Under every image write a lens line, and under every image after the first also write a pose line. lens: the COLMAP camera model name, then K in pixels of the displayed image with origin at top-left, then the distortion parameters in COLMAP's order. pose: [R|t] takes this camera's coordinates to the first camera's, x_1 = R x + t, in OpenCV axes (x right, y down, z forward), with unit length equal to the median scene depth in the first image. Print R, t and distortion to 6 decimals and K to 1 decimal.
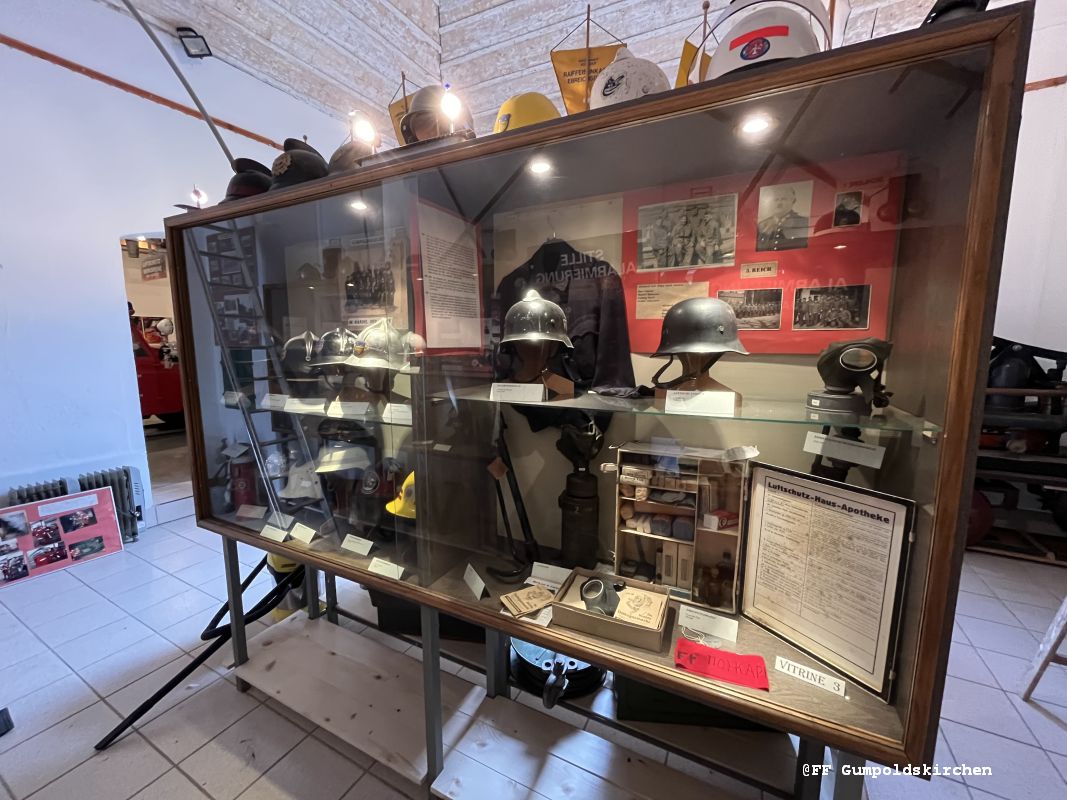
lens RADIAL K [[436.9, 0, 530.0], [0, 436.9, 401.7], [0, 0, 1]] dist [-0.001864, -0.000136]
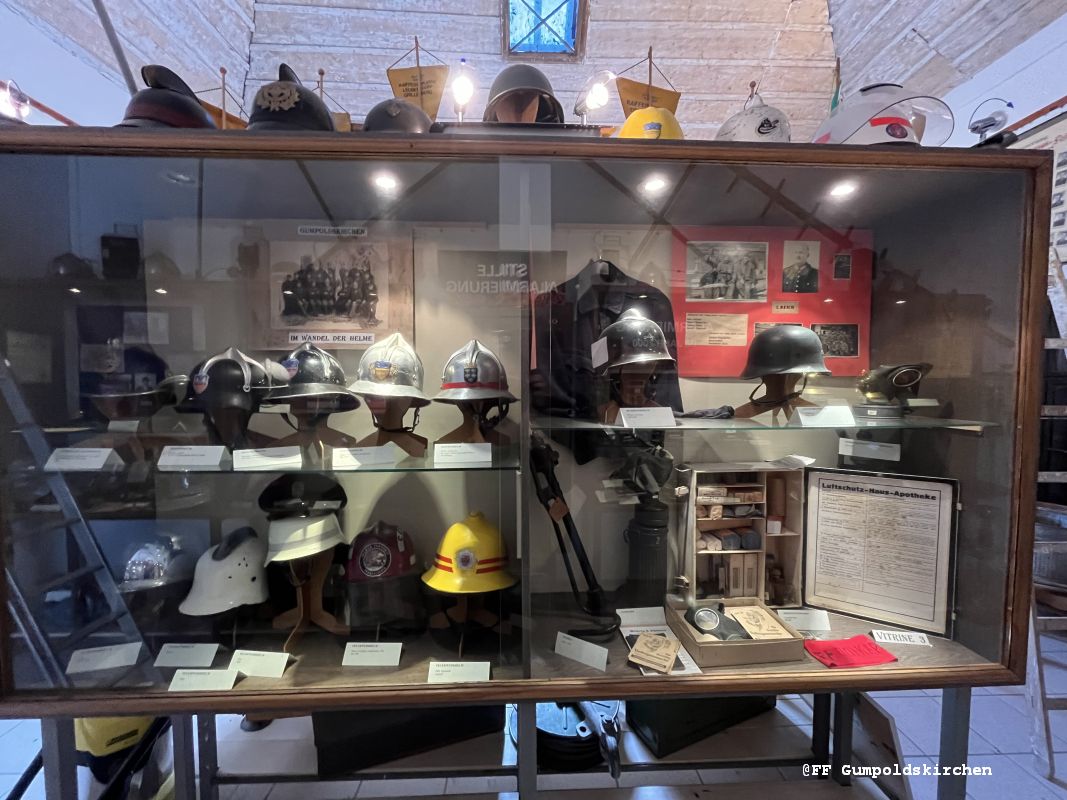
lens RADIAL K [[436.9, 0, 534.9], [0, 436.9, 400.9], [0, 0, 1]] dist [-0.001864, -0.000136]
pose [[0.868553, -0.024208, 0.495004, -0.649757], [0.066904, 0.995391, -0.068713, -0.008136], [-0.491059, 0.092799, 0.866169, 0.308263]]
